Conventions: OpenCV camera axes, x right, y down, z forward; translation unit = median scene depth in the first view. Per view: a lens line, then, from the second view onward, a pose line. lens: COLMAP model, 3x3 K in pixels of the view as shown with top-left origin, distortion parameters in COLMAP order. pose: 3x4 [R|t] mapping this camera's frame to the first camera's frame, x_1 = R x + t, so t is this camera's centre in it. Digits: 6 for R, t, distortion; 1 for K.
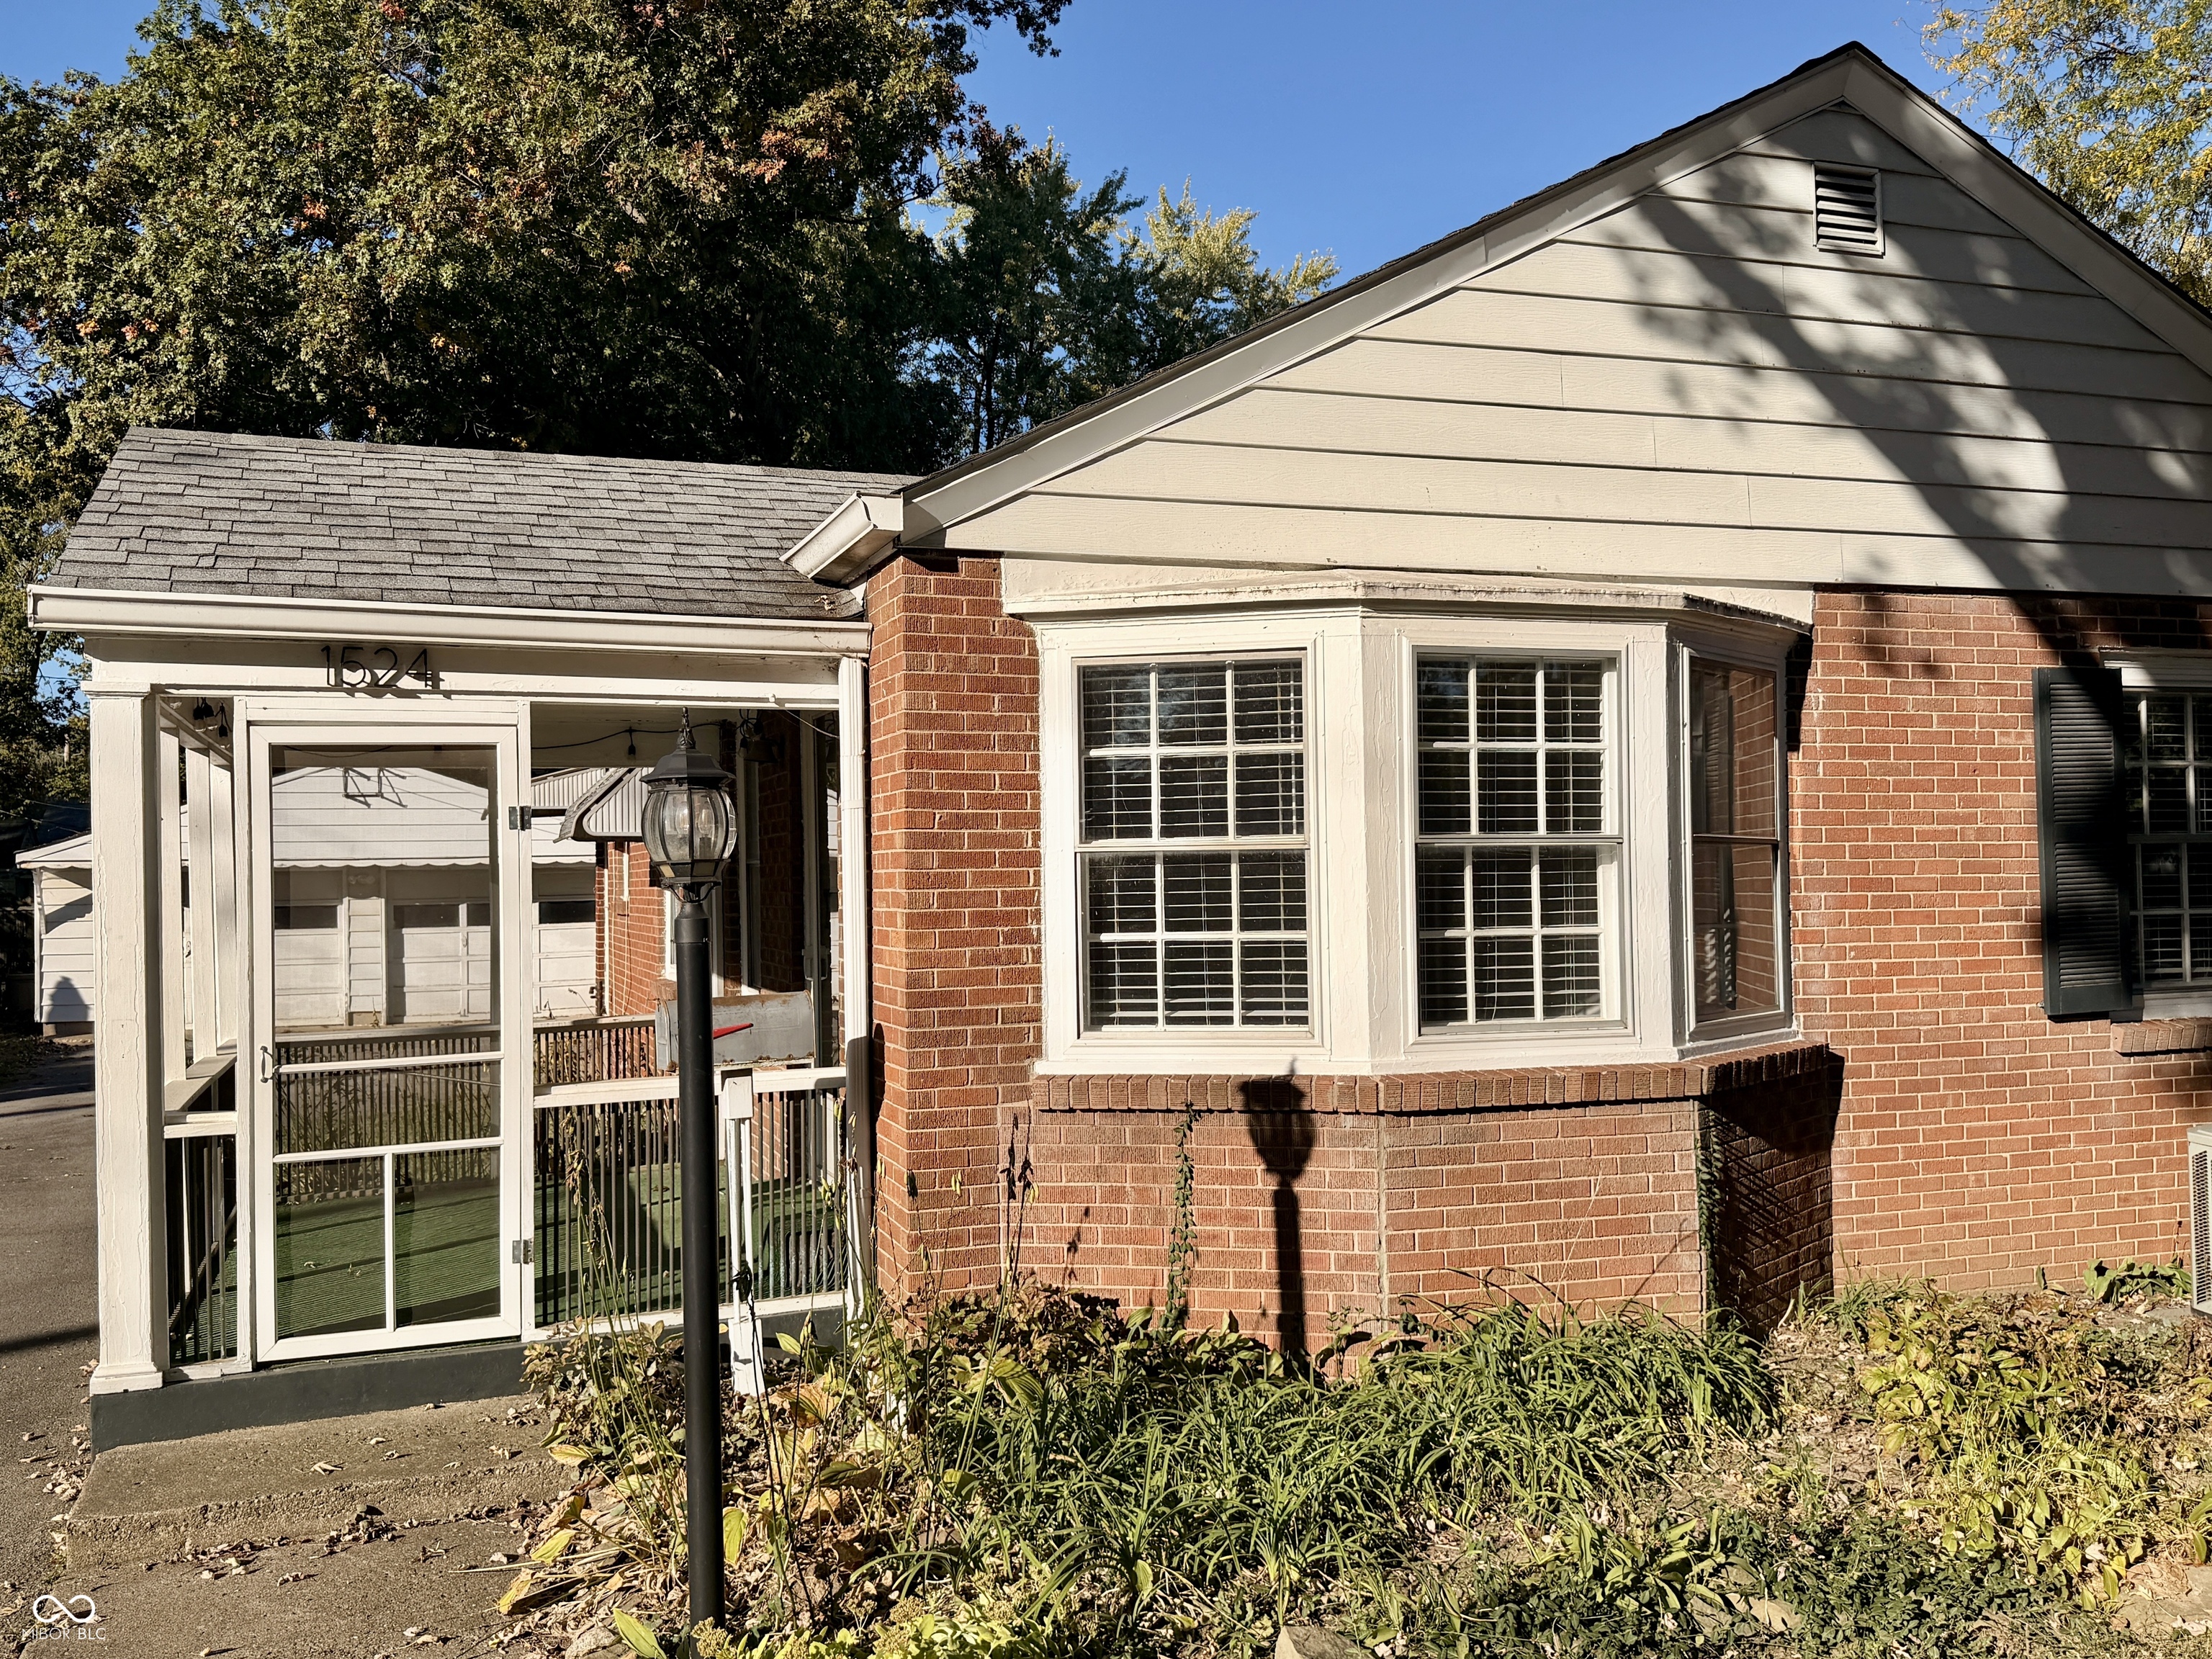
lens RADIAL K [[1895.3, 0, 1105.7], [0, 1895.3, 866.6], [0, 0, 1]] dist [0.184736, -0.369354]
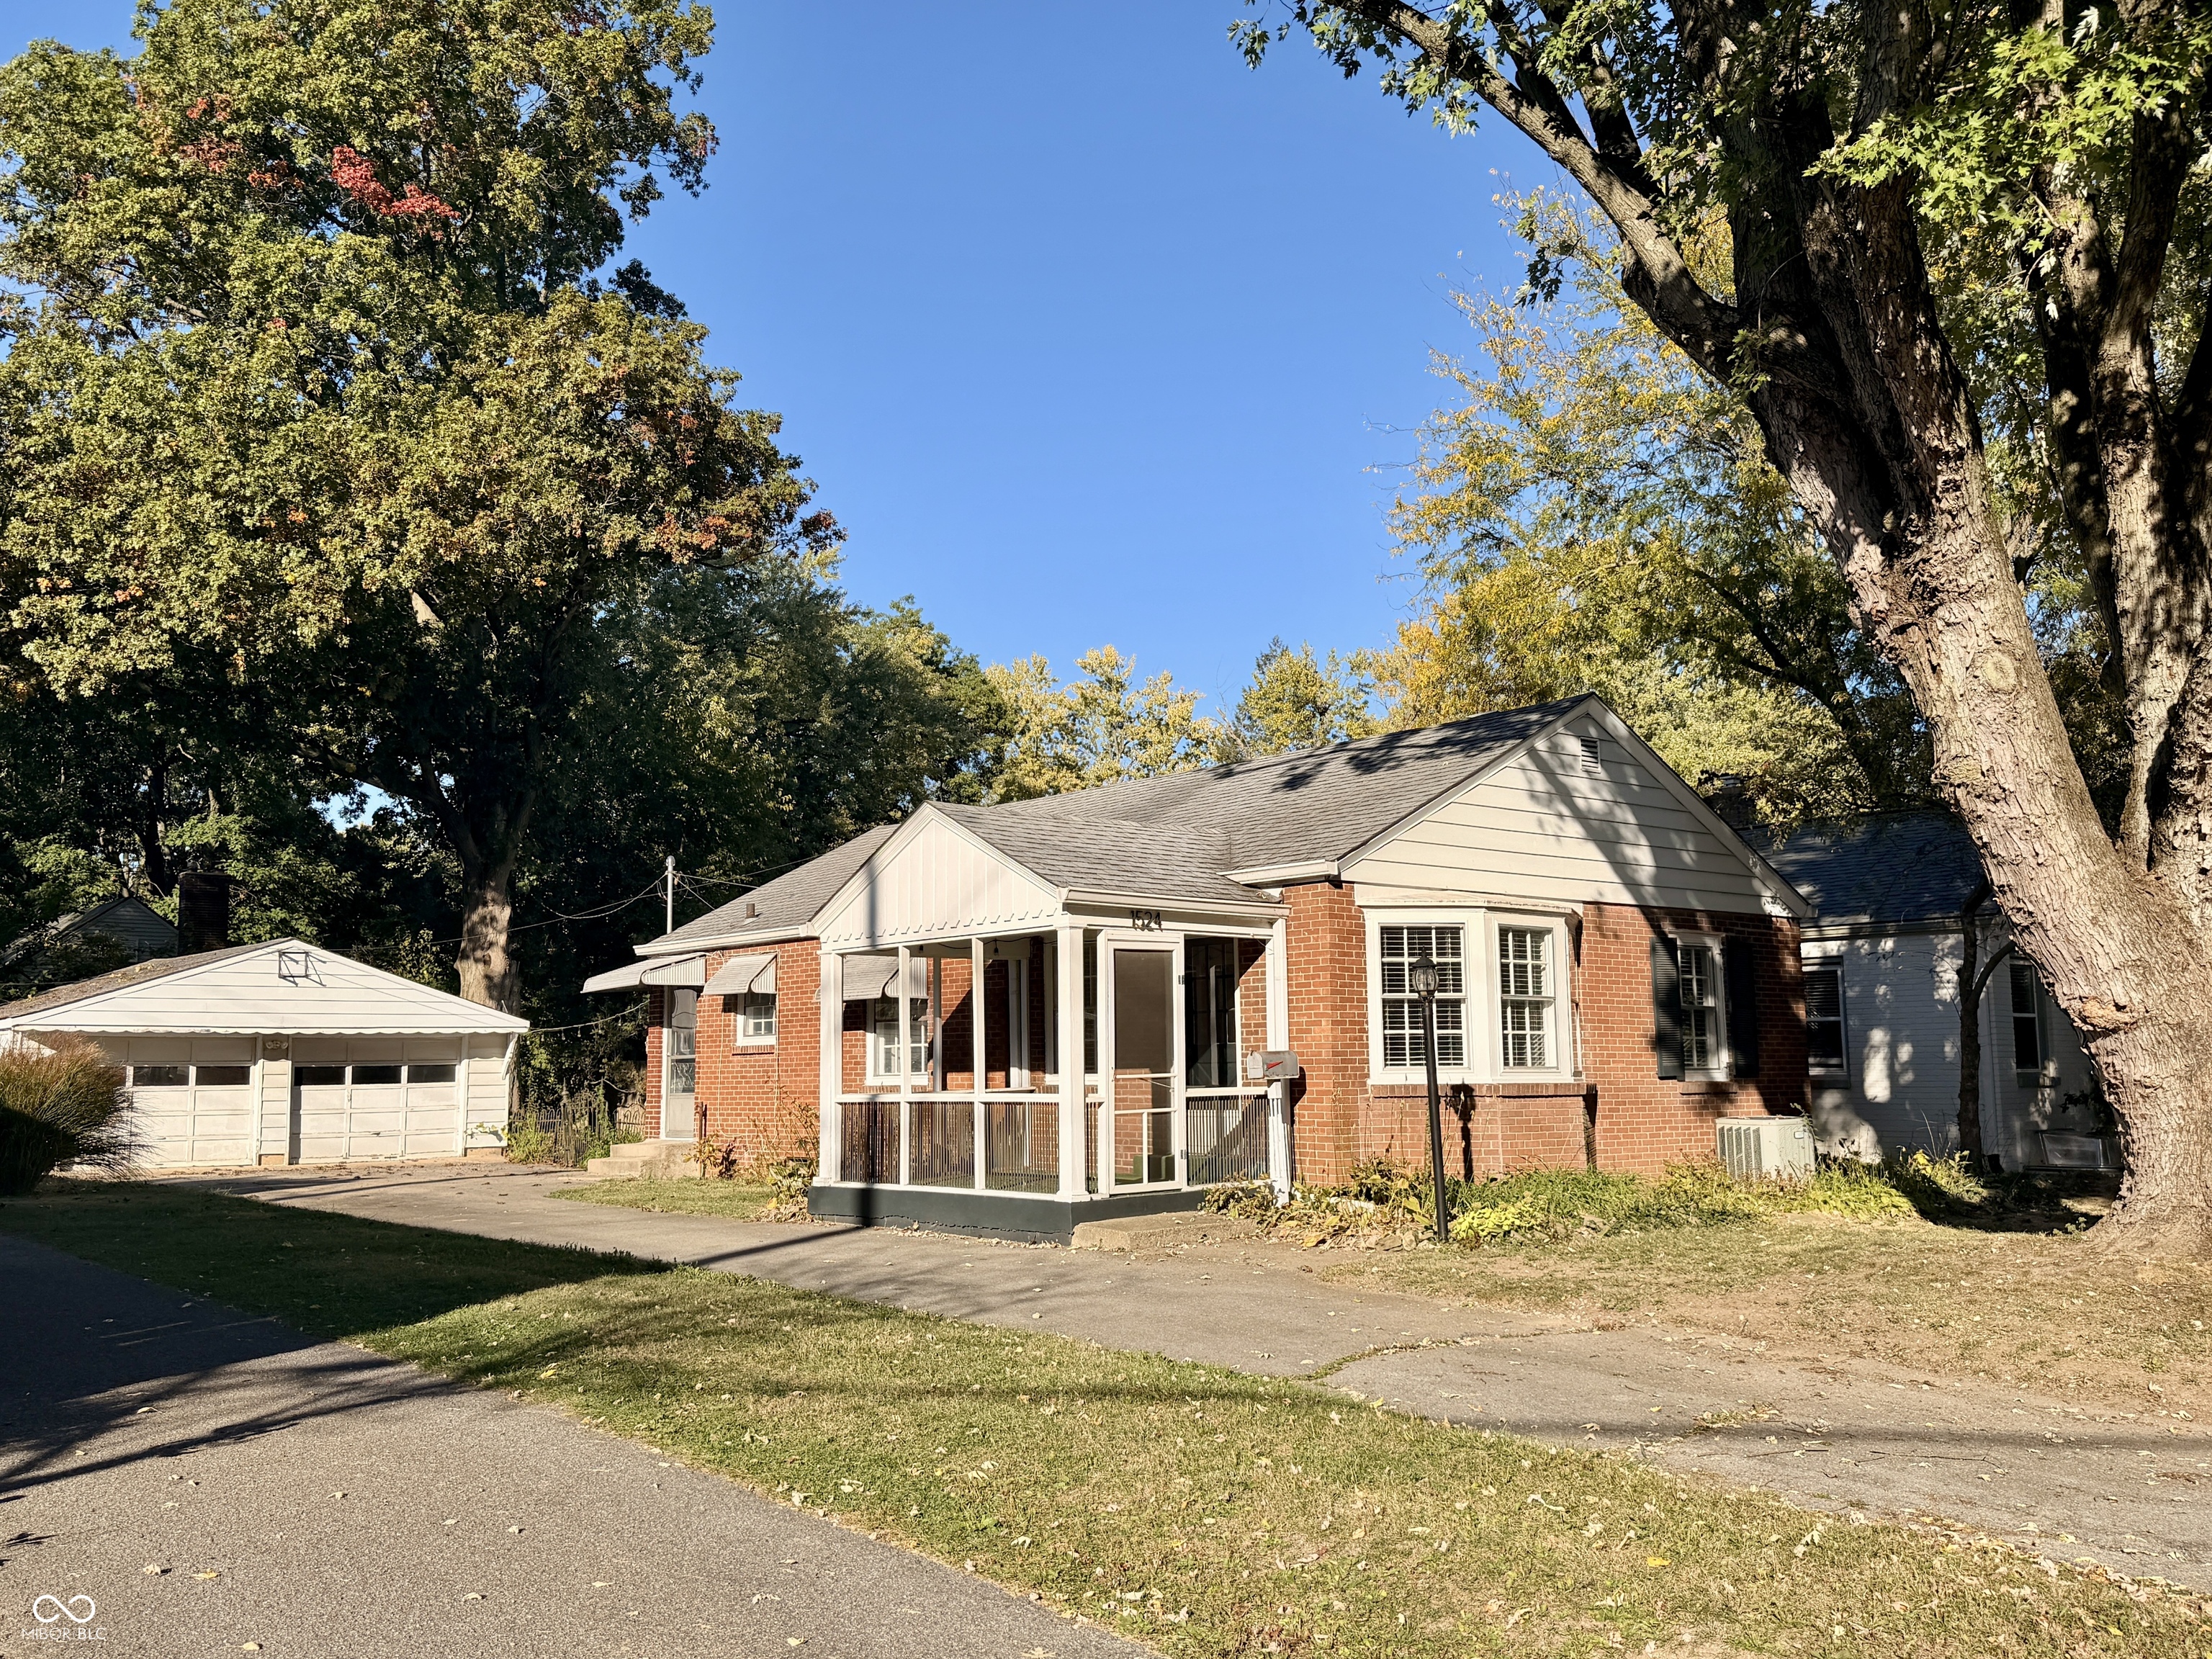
lens RADIAL K [[1895.3, 0, 1105.7], [0, 1895.3, 866.6], [0, 0, 1]] dist [0.184736, -0.369354]
pose [[0.933515, 0.044143, 0.355812, -1.233195], [-0.005185, 0.993950, -0.109709, 0.096325], [-0.358502, 0.100571, 0.928096, -1.227280]]
